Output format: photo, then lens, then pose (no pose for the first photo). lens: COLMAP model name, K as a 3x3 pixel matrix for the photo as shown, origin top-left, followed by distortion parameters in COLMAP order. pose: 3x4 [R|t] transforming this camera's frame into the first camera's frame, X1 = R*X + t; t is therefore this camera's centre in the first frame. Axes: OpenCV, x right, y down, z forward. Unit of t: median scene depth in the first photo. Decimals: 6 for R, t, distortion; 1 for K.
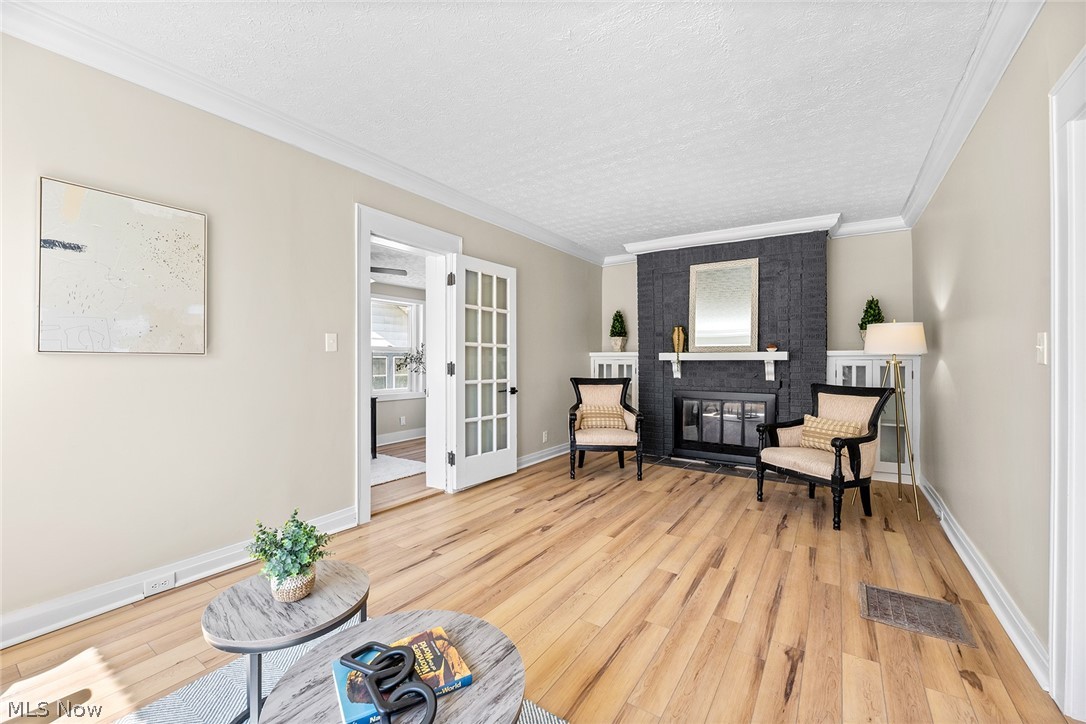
lens RADIAL K [[436.1, 0, 544.3], [0, 436.1, 360.3], [0, 0, 1]] dist [-0.007931, -0.000173]
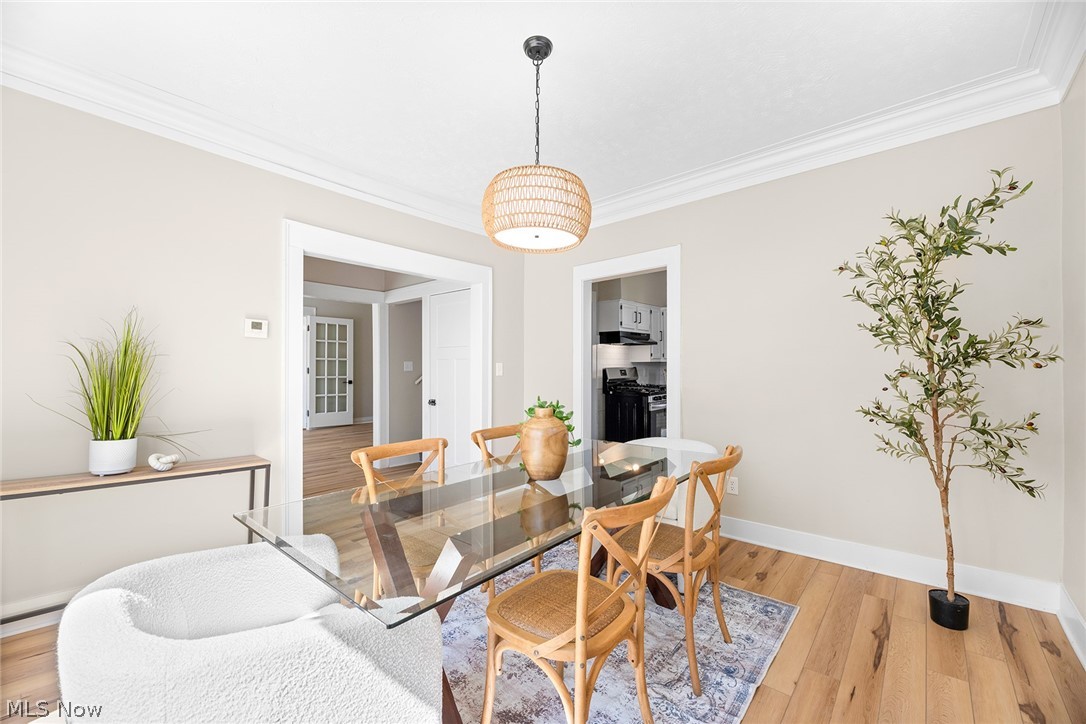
lens RADIAL K [[436.8, 0, 543.0], [0, 436.8, 362.0], [0, 0, 1]] dist [0.000725, 0.000161]
pose [[0.993017, -0.000236, -0.117971, 1.326168], [-0.000710, 0.999968, -0.007978, -0.007541], [0.117969, 0.008006, 0.992985, -1.097028]]
